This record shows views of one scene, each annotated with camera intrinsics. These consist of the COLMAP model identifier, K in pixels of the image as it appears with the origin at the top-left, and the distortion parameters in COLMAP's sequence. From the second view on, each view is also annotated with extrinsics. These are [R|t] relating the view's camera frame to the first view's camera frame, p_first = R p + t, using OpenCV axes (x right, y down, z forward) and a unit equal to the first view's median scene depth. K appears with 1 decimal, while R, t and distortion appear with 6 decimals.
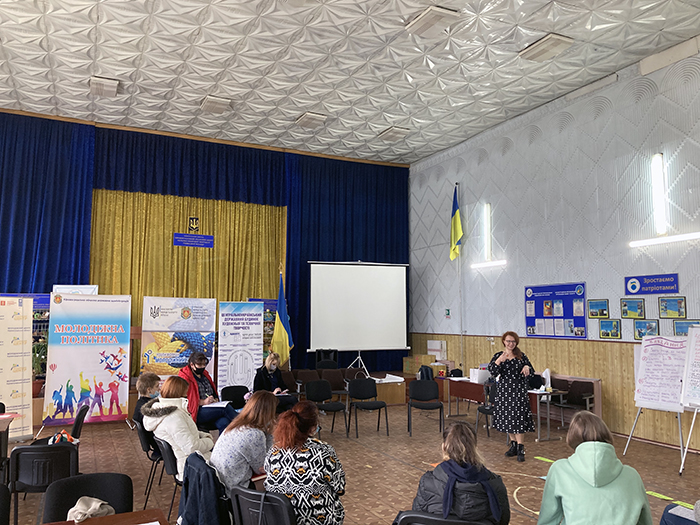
lens RADIAL K [[568.5, 0, 349.4], [0, 568.5, 261.9], [0, 0, 1]] dist [0.009358, 0.003745]
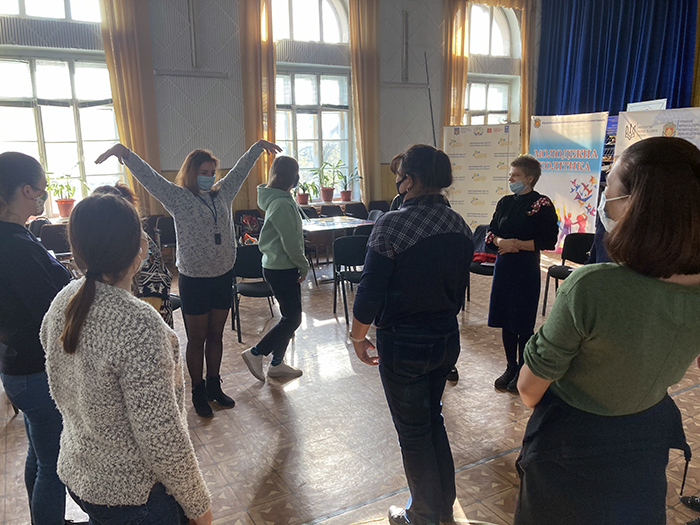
lens RADIAL K [[568.5, 0, 349.7], [0, 568.5, 263.4], [0, 0, 1]] dist [0.009358, 0.003745]
pose [[0.042737, 0.184395, -0.981923, 0.451961], [0.122936, 0.974381, 0.188329, 0.072887], [0.991494, -0.128762, 0.018974, 0.610854]]
